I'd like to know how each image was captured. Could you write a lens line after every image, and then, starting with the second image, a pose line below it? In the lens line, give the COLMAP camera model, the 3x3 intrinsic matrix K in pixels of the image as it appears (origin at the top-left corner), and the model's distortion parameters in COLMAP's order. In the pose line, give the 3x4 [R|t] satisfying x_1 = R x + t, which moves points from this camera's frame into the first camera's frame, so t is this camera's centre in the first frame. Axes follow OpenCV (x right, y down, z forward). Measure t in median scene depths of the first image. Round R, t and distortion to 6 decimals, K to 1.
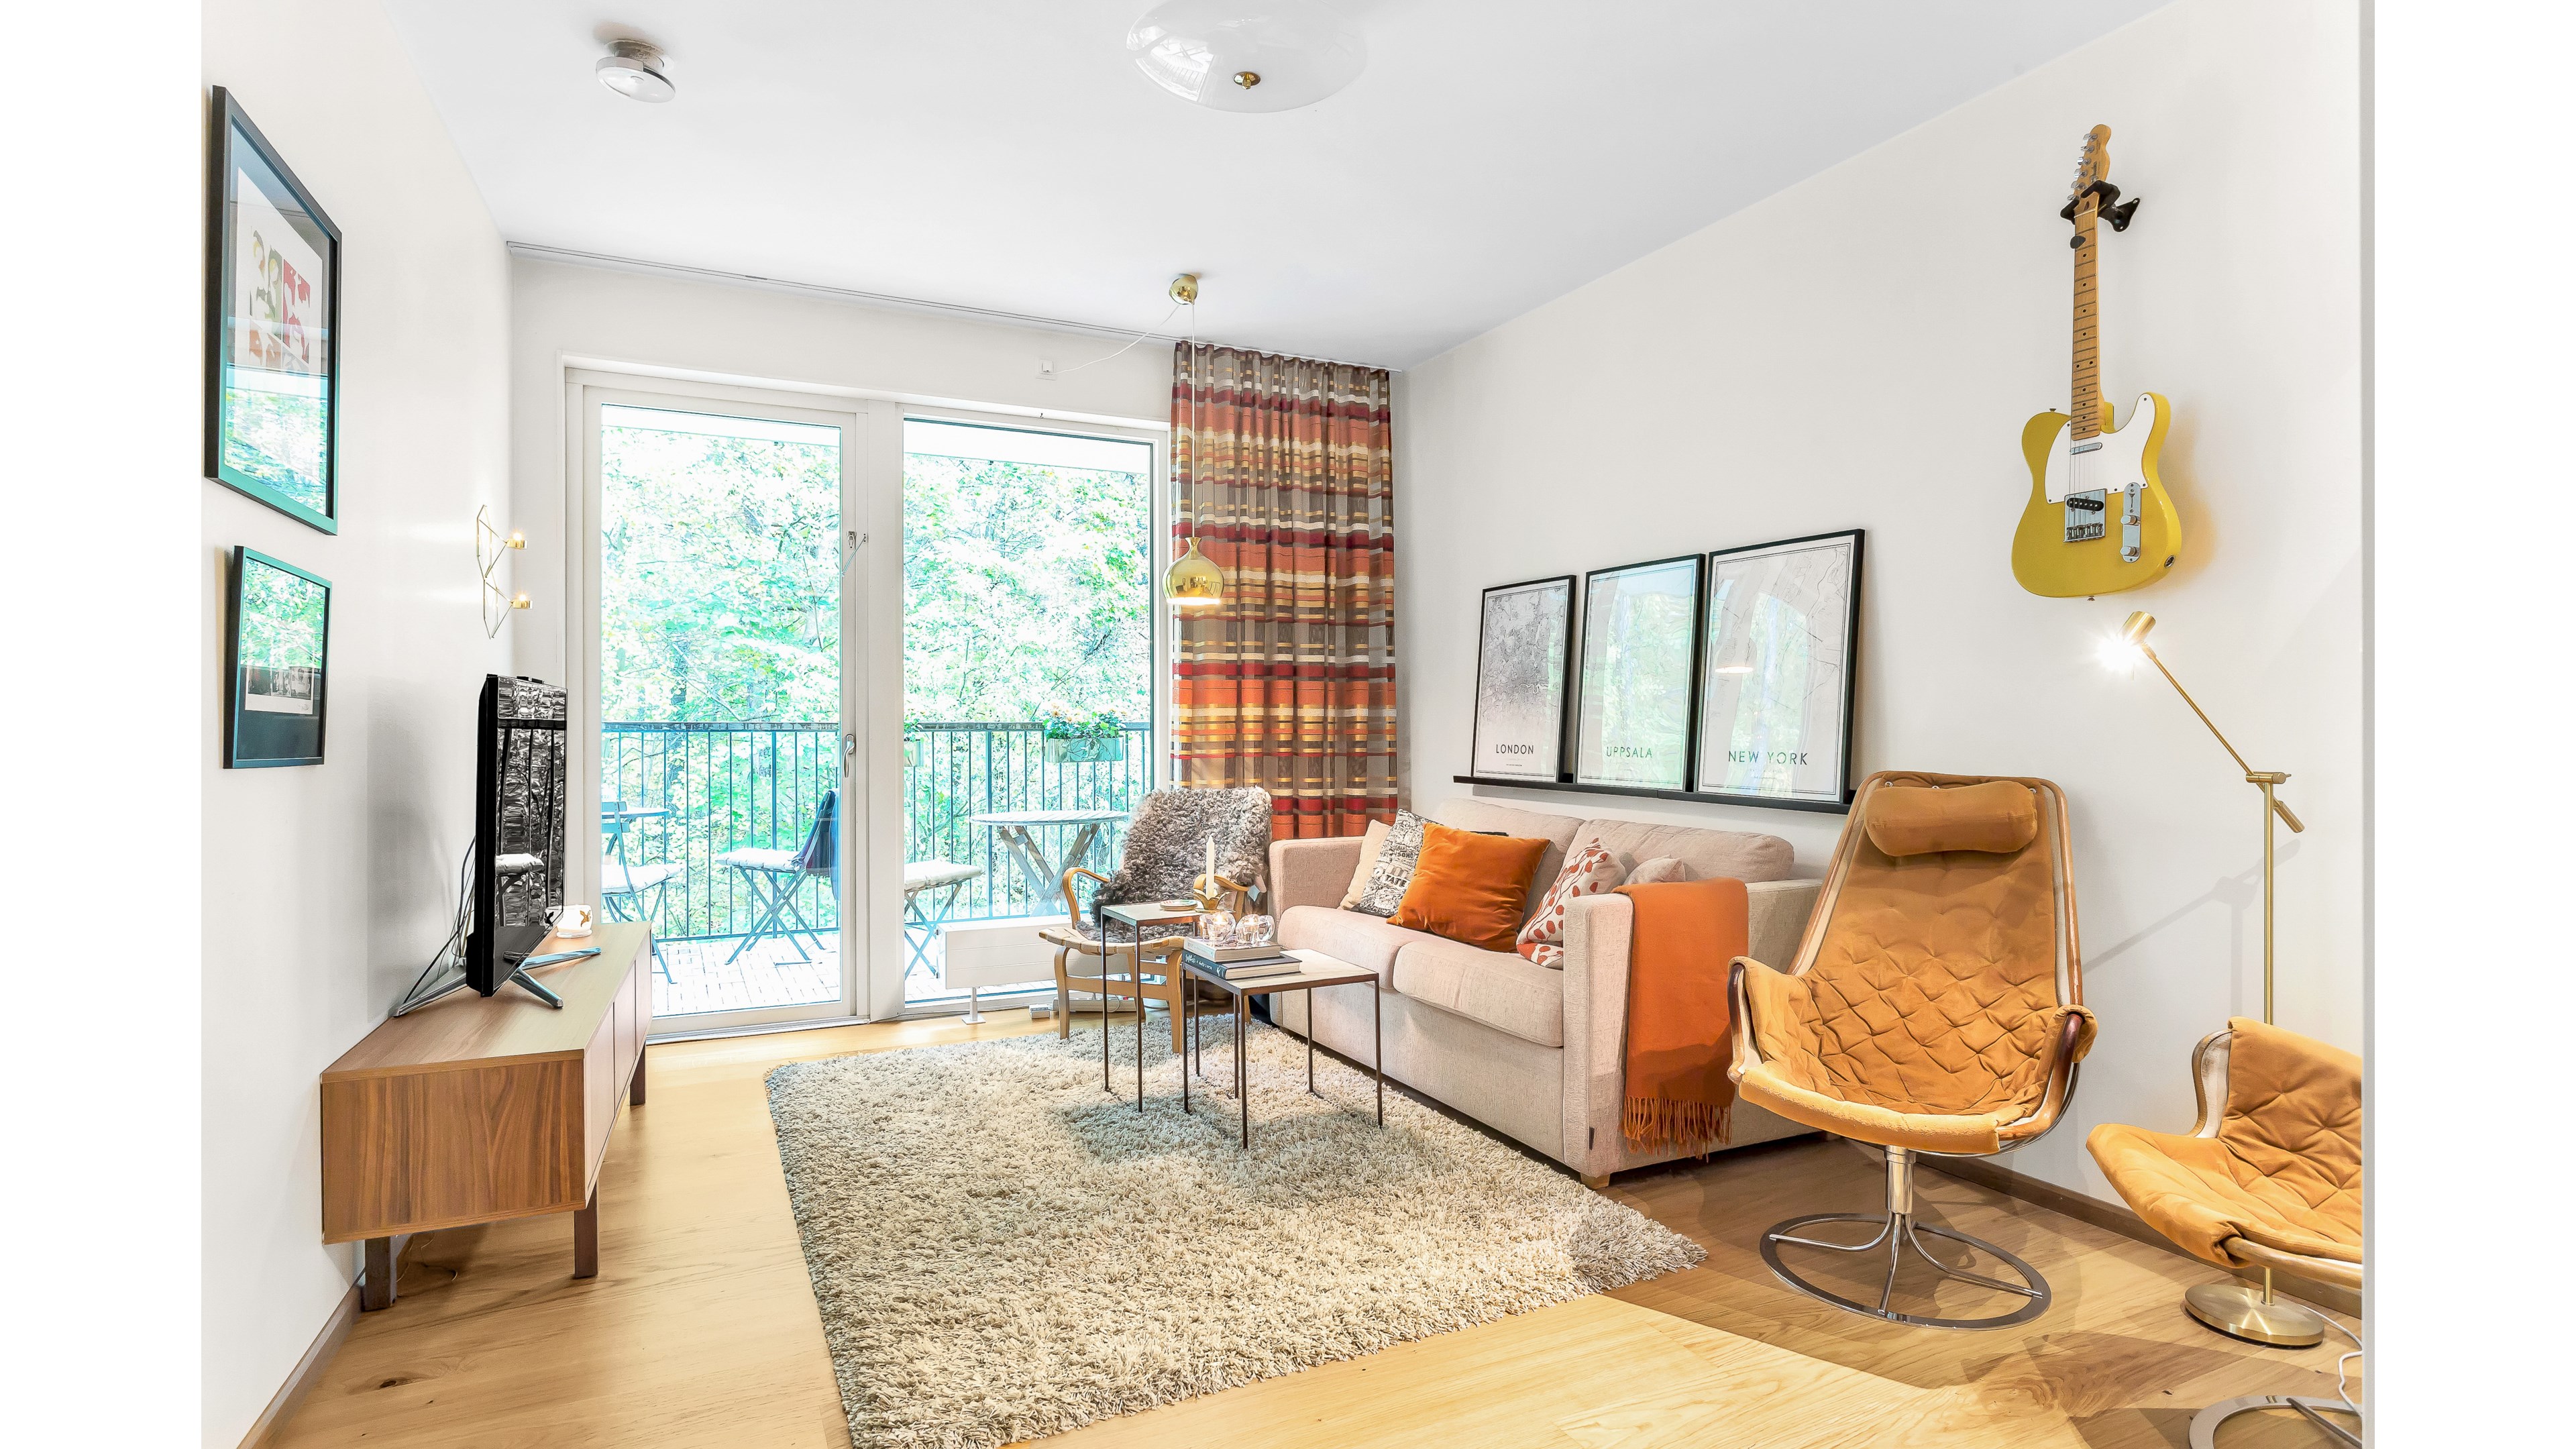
lens RADIAL K [[1217.2, 0, 1288.0], [0, 1217.2, 724.5], [0, 0, 1]] dist [-0.000658, 0.000044]
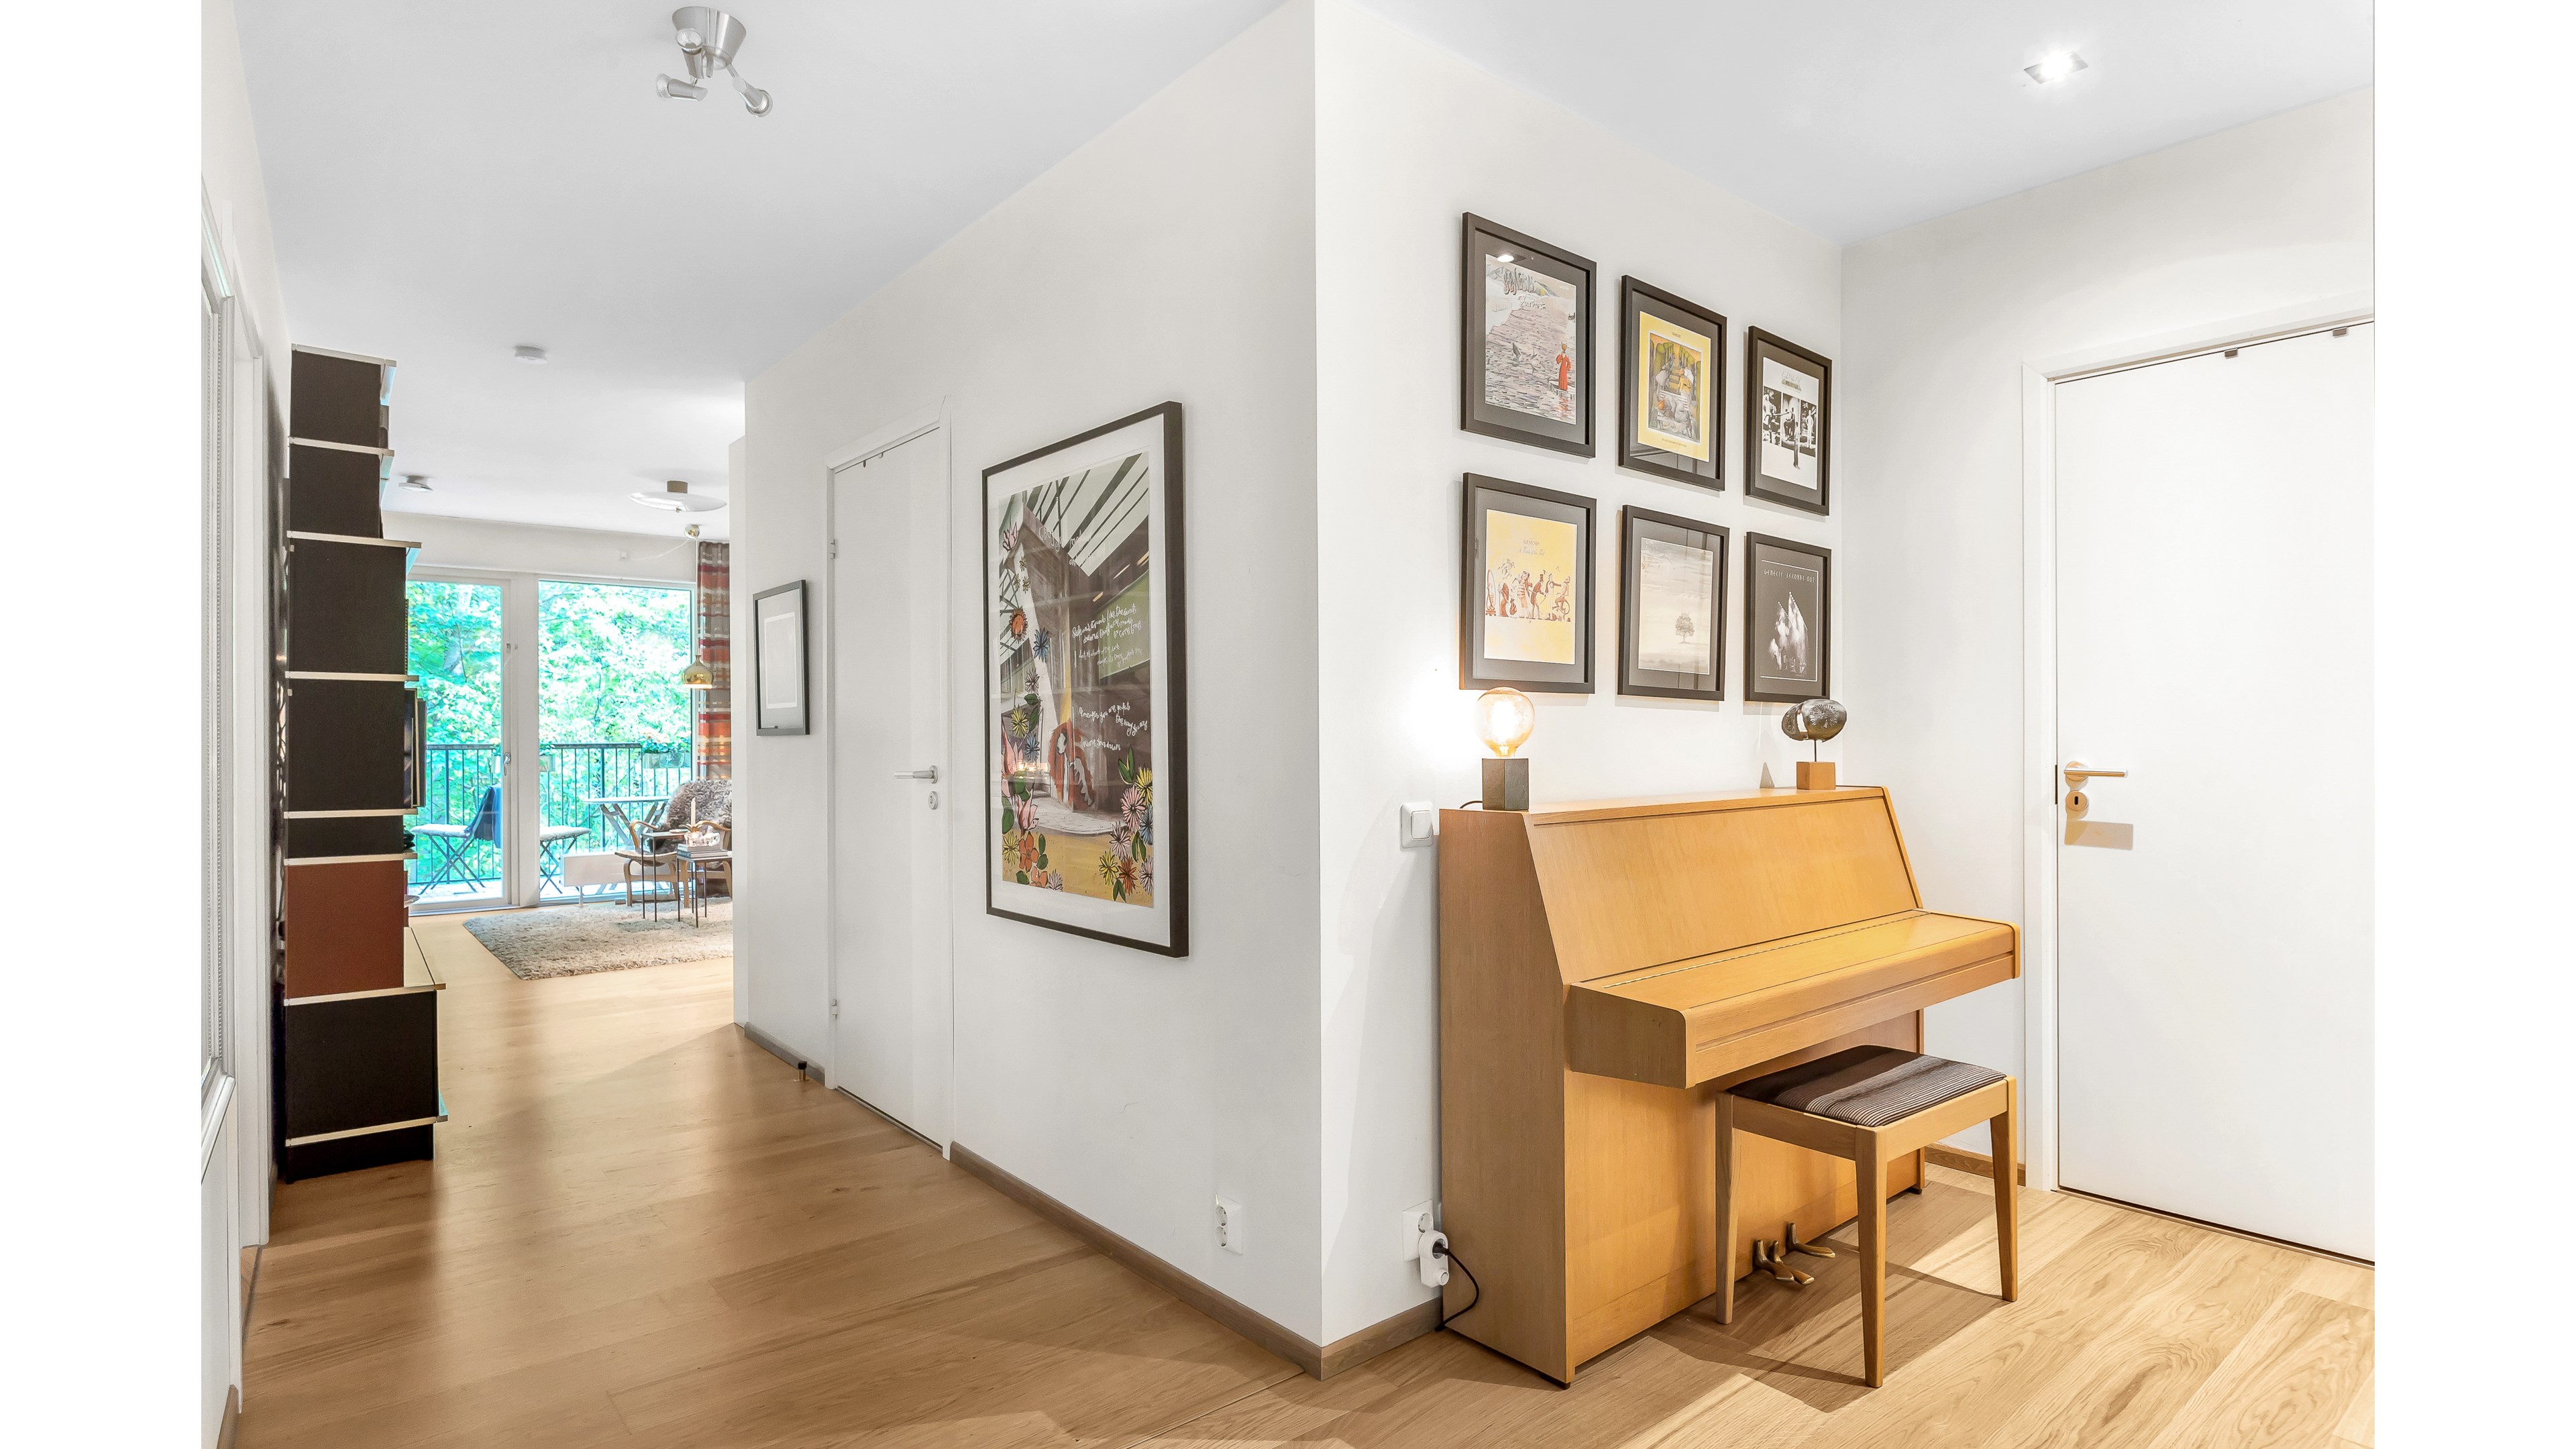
lens RADIAL K [[1217.2, 0, 1288.0], [0, 1217.2, 724.5], [0, 0, 1]] dist [-0.000658, 0.000044]
pose [[0.970591, -0.003036, 0.240714, 0.331766], [0.004306, 0.999979, -0.004750, -0.020565], [-0.240694, 0.005646, 0.970585, -1.032308]]
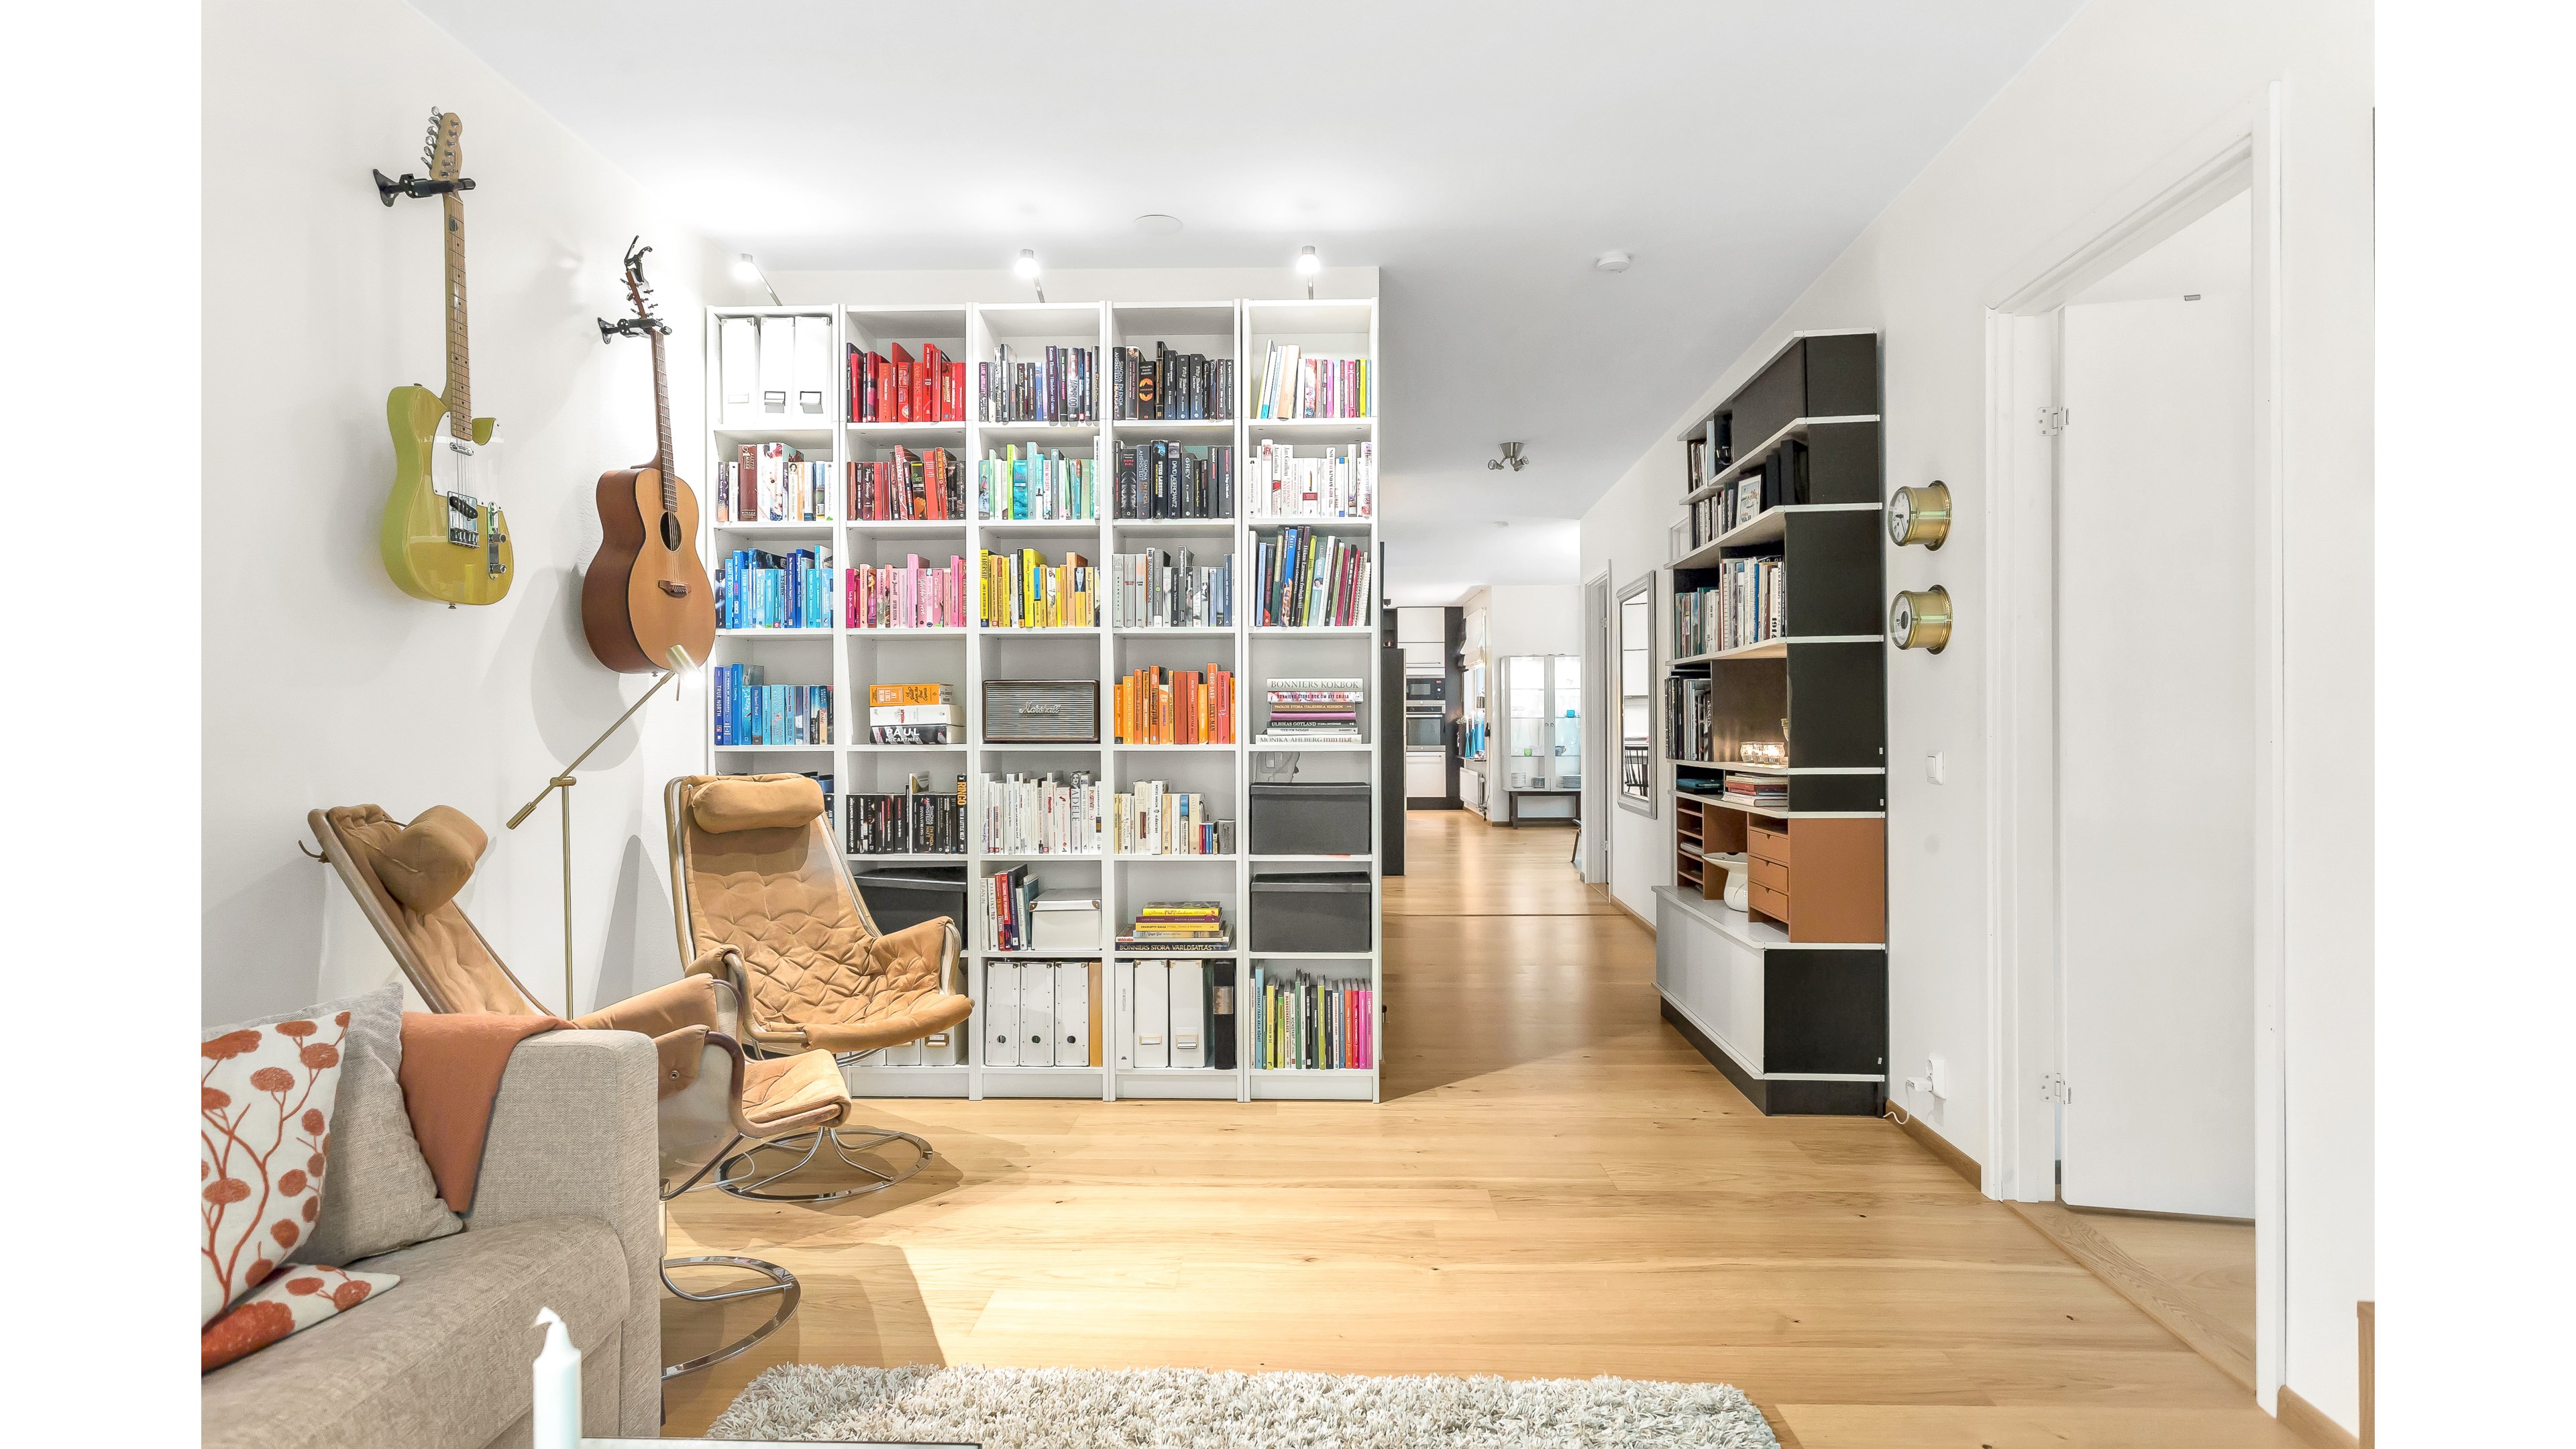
lens RADIAL K [[1217.2, 0, 1288.0], [0, 1217.2, 724.5], [0, 0, 1]] dist [-0.000658, 0.000044]
pose [[-0.878746, 0.005303, 0.477260, -0.195151], [0.004898, 0.999986, -0.002094, -0.003481], [-0.477264, 0.000498, -0.878760, 0.816221]]
